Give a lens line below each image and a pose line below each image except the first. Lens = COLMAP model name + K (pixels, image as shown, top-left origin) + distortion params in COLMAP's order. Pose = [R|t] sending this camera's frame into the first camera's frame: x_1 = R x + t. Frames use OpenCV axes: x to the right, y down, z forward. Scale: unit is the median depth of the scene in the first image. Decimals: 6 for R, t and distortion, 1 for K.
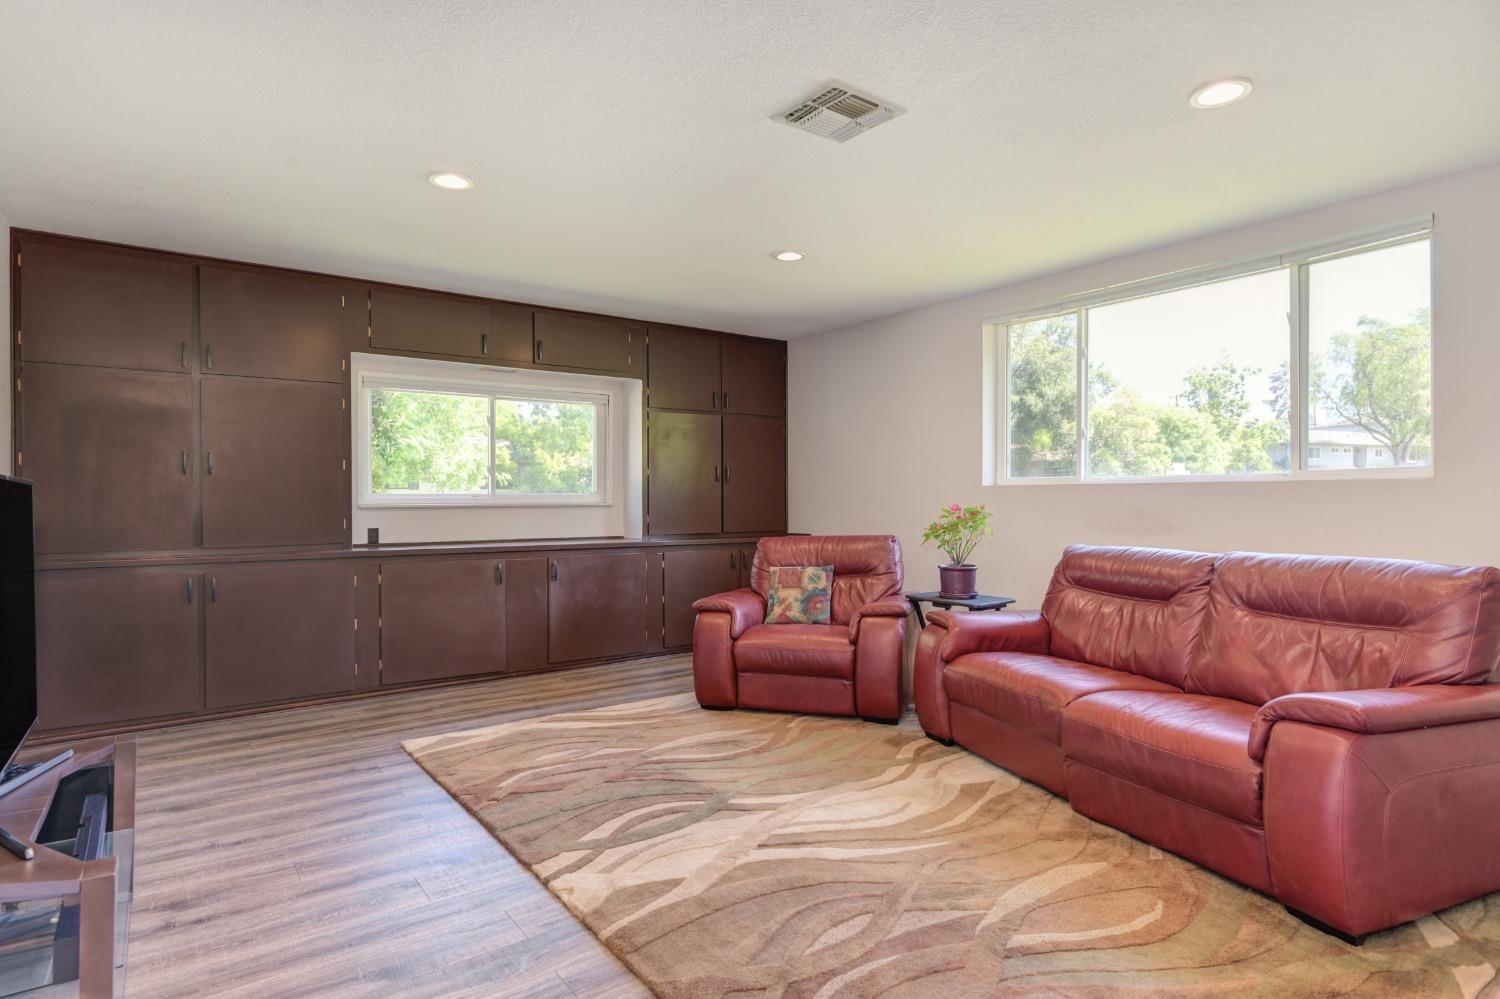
lens RADIAL K [[803.4, 0, 756.2], [0, 803.4, 496.6], [0, 0, 1]] dist [-0.005482, -0.000141]
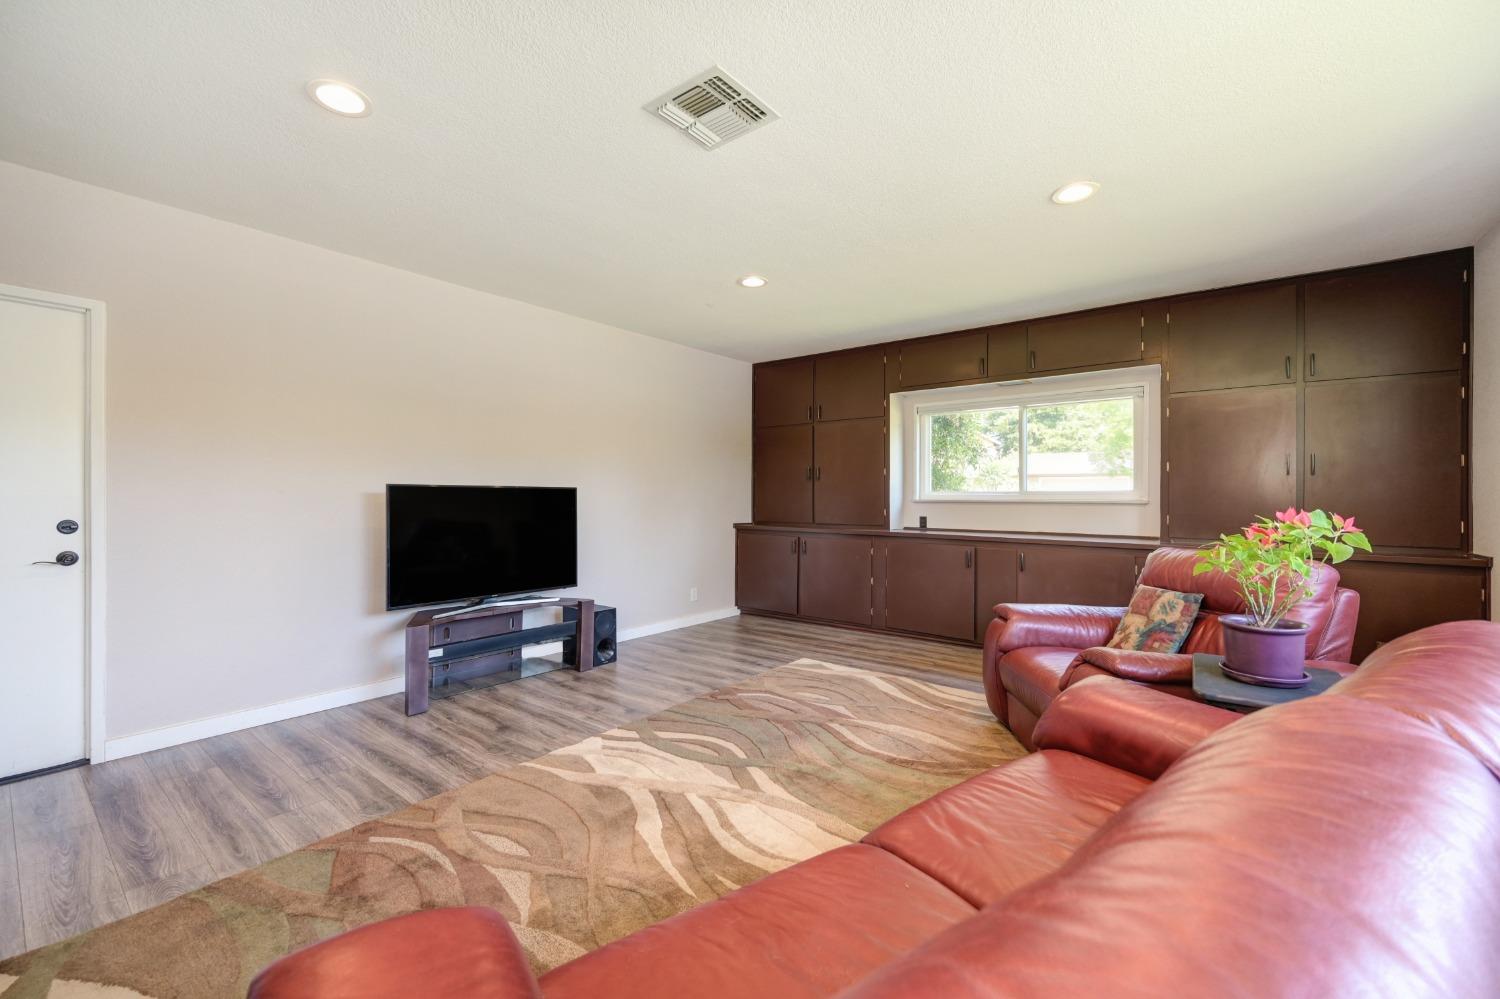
lens RADIAL K [[598.4, 0, 760.3], [0, 598.4, 499.8], [0, 0, 1]] dist [0.000779, 0.000146]
pose [[0.283214, 0.011410, -0.958989, 0.644187], [-0.000712, 0.999931, 0.011687, -0.002200], [0.959057, -0.002627, 0.283203, 0.653849]]
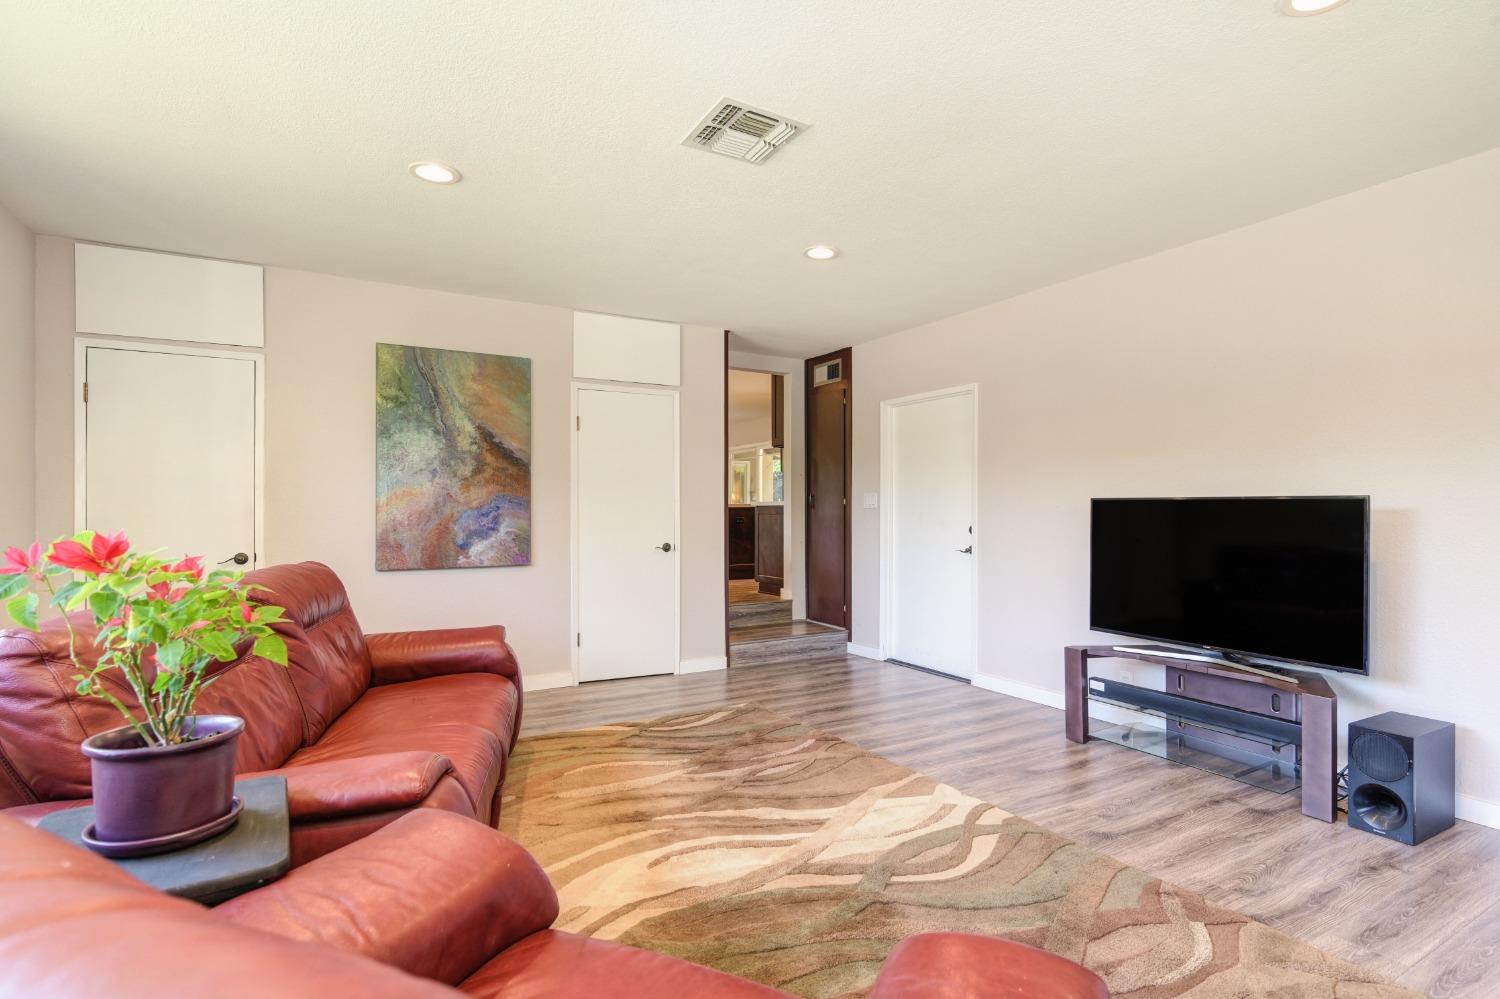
lens RADIAL K [[737.4, 0, 750.0], [0, 737.4, 499.5], [0, 0, 1]] dist [-0.036864, -0.000098]
pose [[-0.993940, 0.003092, 0.109877, -0.004838], [0.001001, 0.999818, -0.019073, 0.007420], [-0.109916, -0.018848, -0.993762, 1.478067]]
